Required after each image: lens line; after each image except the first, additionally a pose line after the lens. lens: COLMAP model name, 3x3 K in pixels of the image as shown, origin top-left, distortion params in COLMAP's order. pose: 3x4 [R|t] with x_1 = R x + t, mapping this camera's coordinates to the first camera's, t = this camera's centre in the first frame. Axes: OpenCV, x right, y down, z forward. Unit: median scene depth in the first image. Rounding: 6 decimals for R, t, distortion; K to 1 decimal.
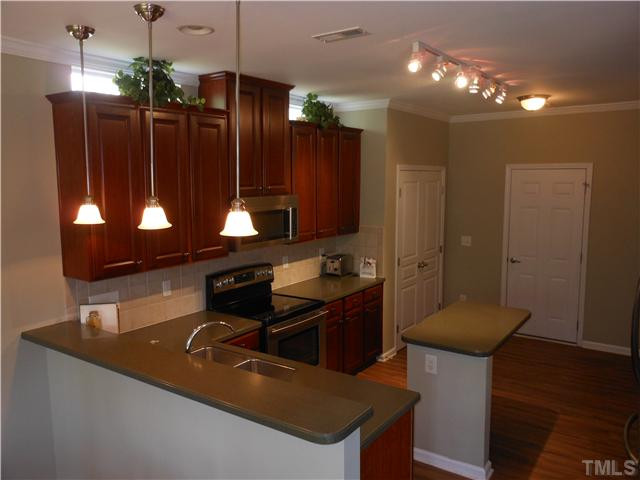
lens RADIAL K [[517.2, 0, 316.5], [0, 517.2, 240.1], [0, 0, 1]] dist [-0.008567, 0.047222]
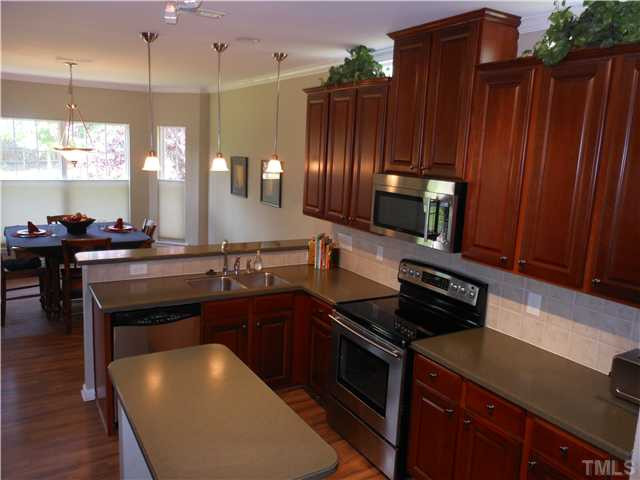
lens RADIAL K [[517.2, 0, 316.5], [0, 517.2, 240.1], [0, 0, 1]] dist [-0.008567, 0.047222]
pose [[-0.378525, 0.162337, -0.911244, 0.650234], [-0.169438, 0.955710, 0.240643, -0.148787], [0.909950, 0.245488, -0.334254, 1.106100]]
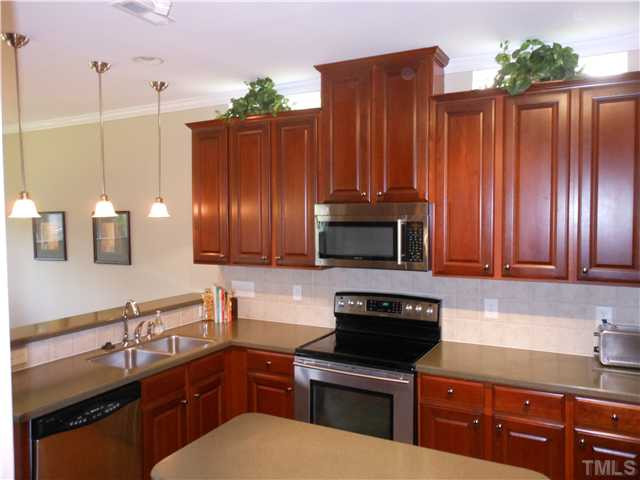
lens RADIAL K [[517.2, 0, 316.5], [0, 517.2, 240.1], [0, 0, 1]] dist [-0.008567, 0.047222]
pose [[0.164928, 0.057110, -0.984651, 0.631327], [-0.134140, 0.990345, 0.034972, -0.043404], [0.977141, 0.126314, 0.170996, 0.765570]]
